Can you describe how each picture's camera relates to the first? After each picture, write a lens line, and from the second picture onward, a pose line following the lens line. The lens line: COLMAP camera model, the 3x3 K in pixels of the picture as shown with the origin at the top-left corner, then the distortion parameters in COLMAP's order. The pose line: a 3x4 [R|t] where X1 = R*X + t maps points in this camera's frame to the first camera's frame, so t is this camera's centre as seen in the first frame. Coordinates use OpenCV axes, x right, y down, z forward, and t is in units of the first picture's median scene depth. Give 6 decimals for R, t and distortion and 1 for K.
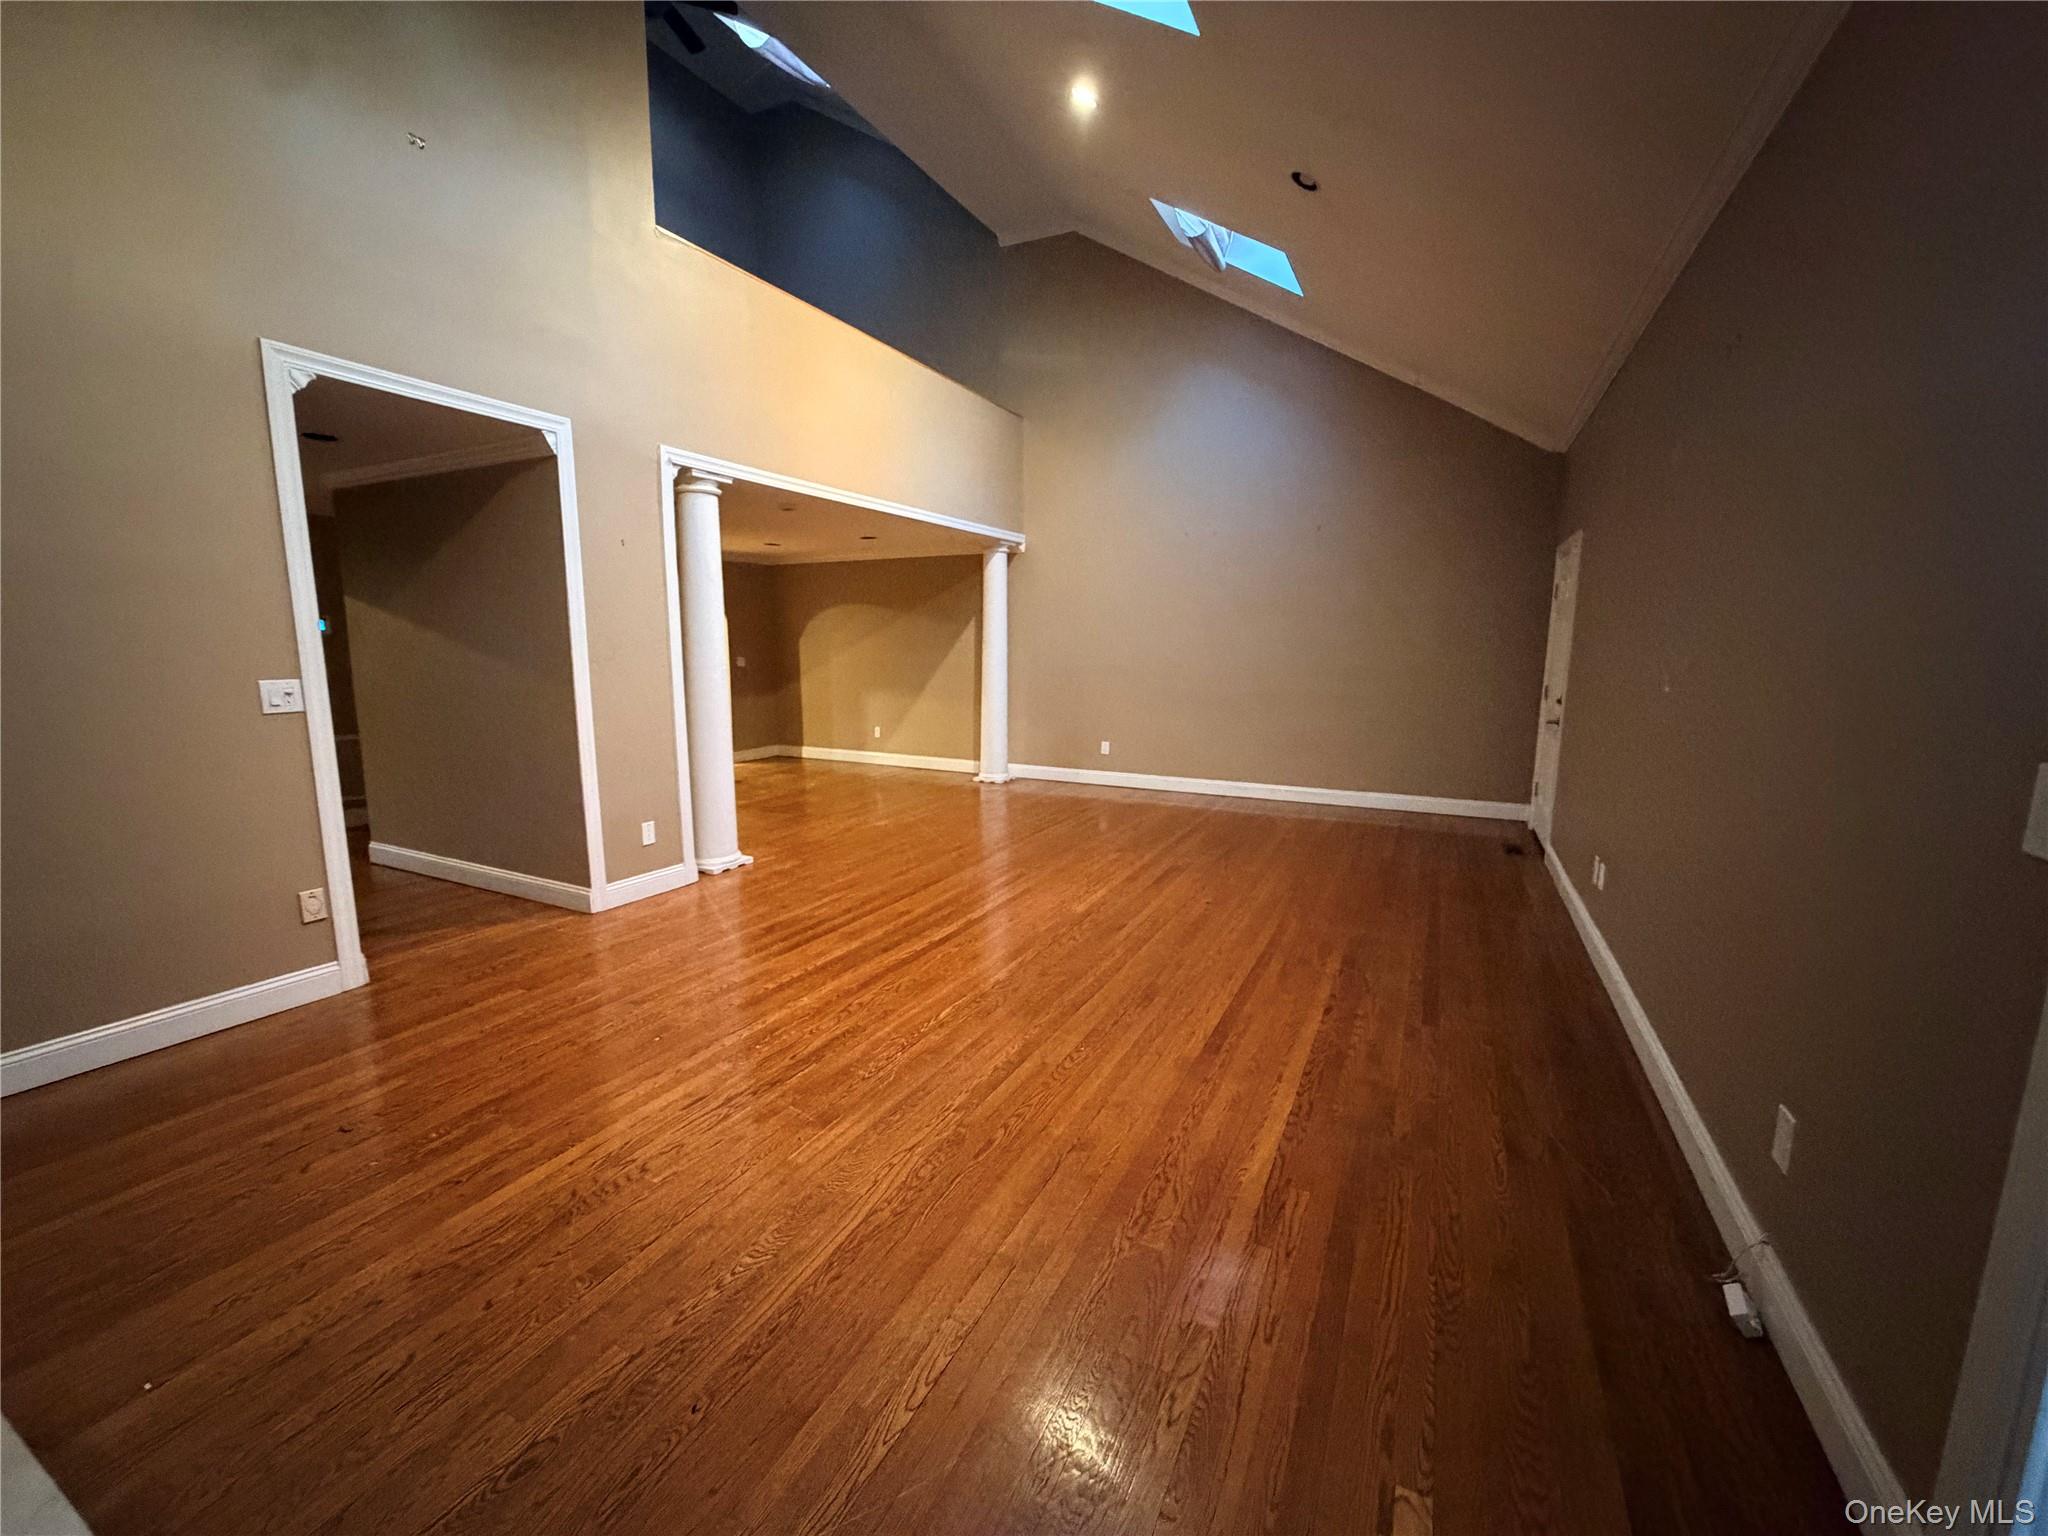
lens RADIAL K [[815.1, 0, 1024.0], [0, 815.1, 768.0], [0, 0, 1]] dist [0.000216, 0.000014]
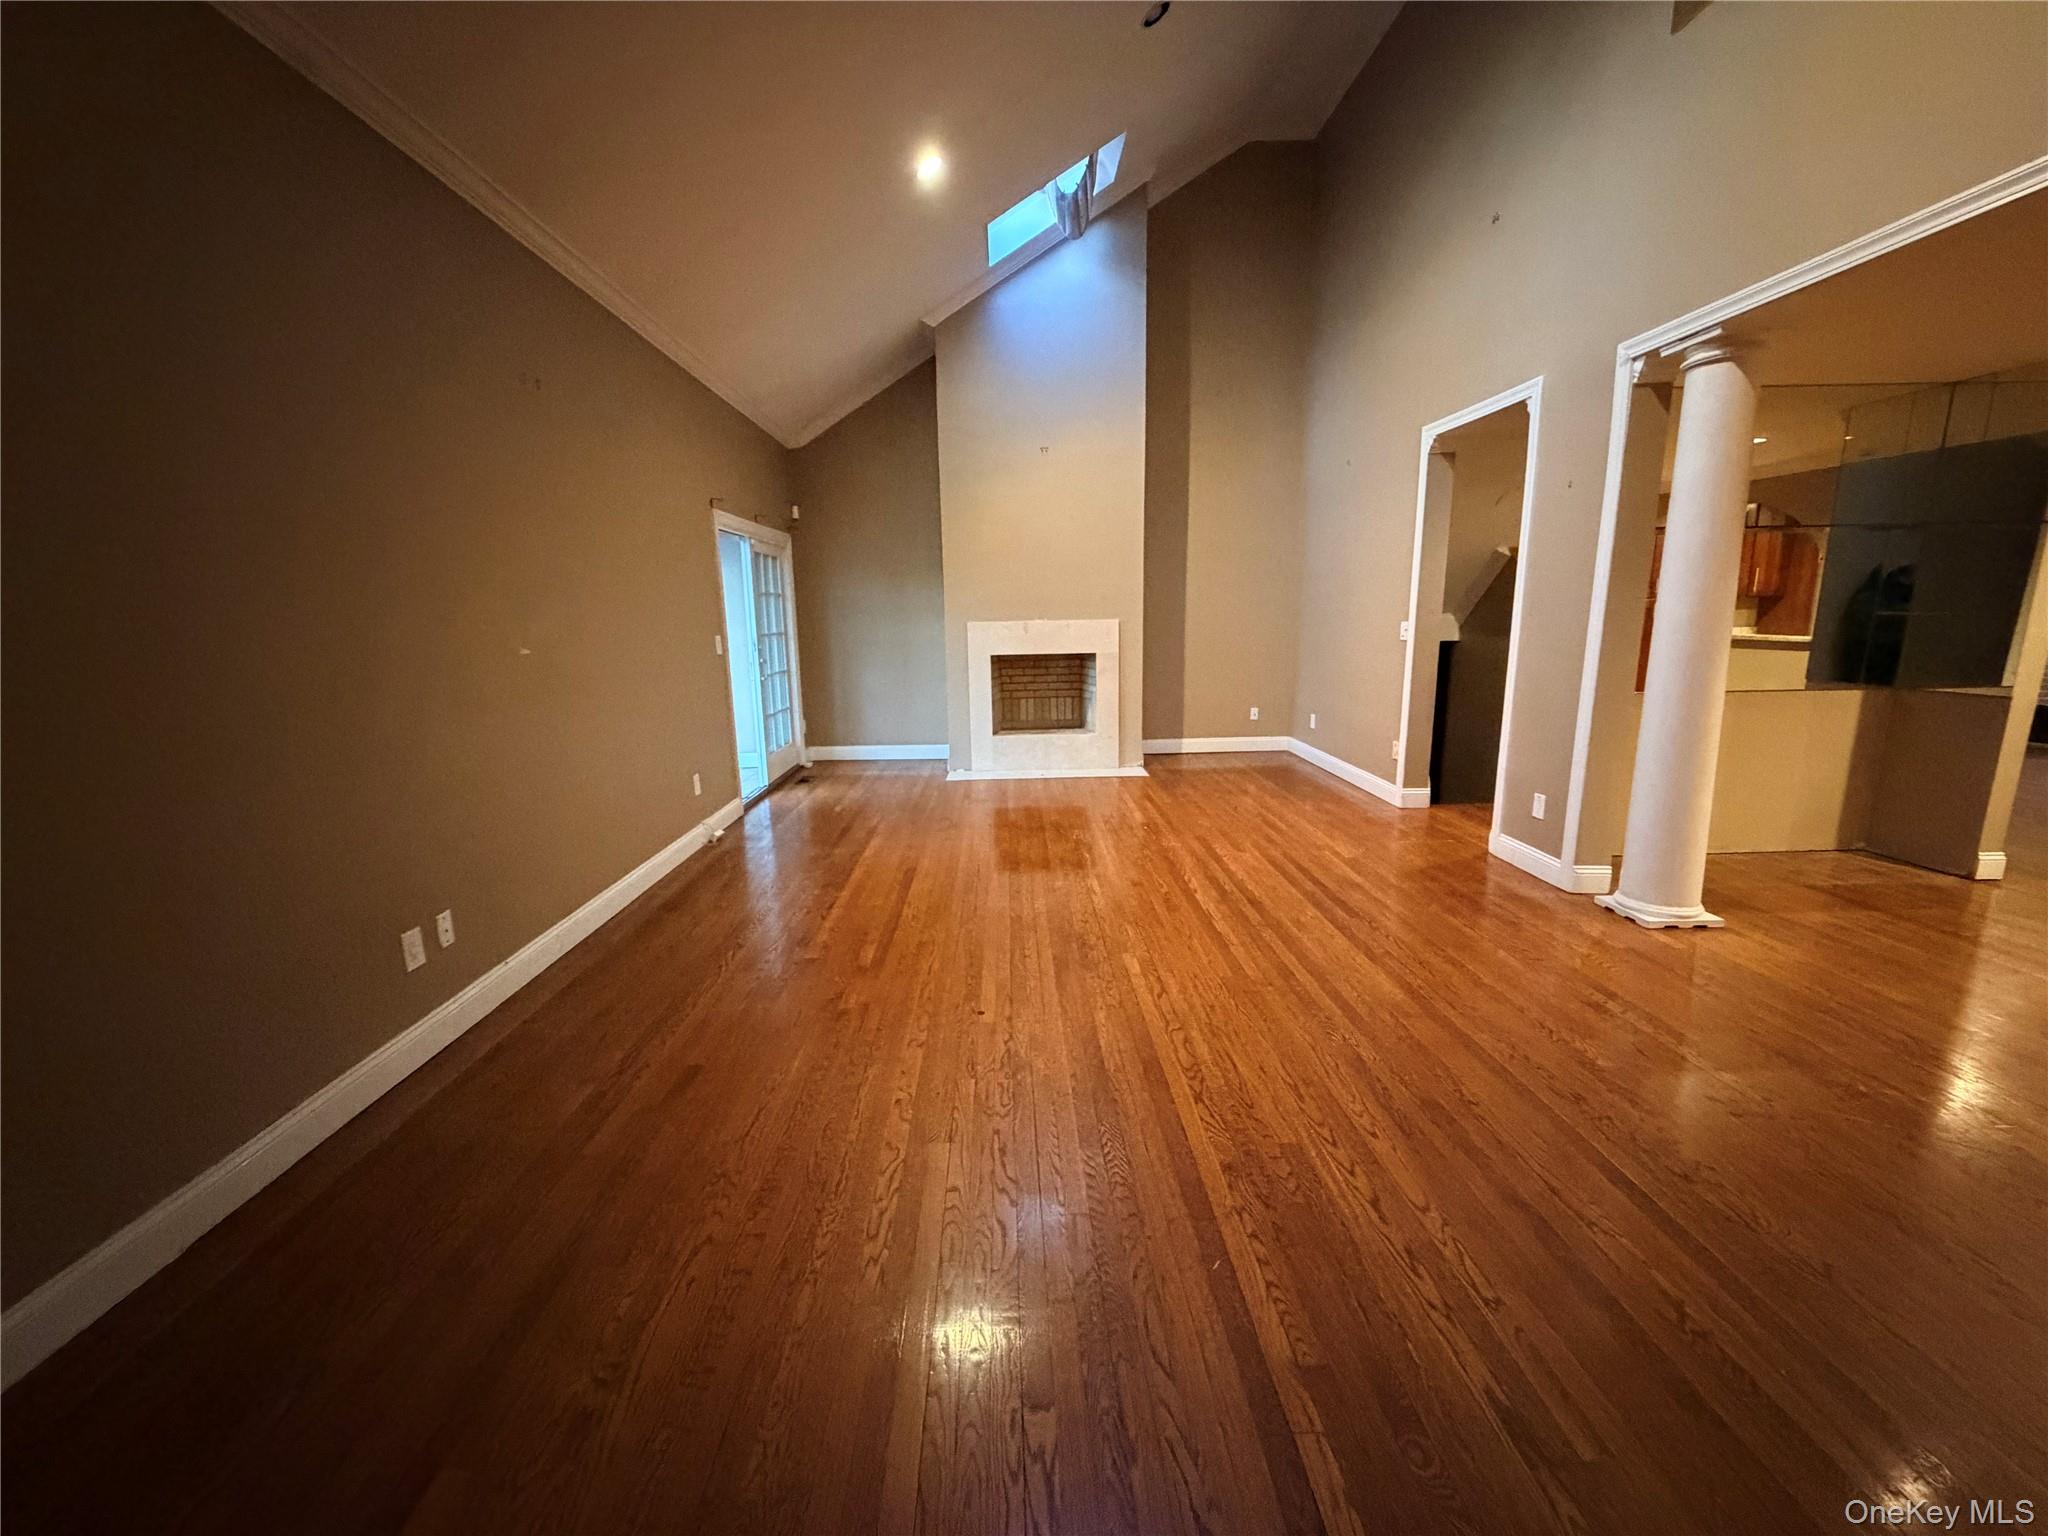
lens RADIAL K [[815.1, 0, 1024.0], [0, 815.1, 768.0], [0, 0, 1]] dist [0.000216, 0.000014]
pose [[-0.880317, 0.102675, -0.463141, 0.480835], [-0.061099, 0.943625, 0.325329, -0.228668], [0.470434, 0.314691, -0.824416, 1.510309]]
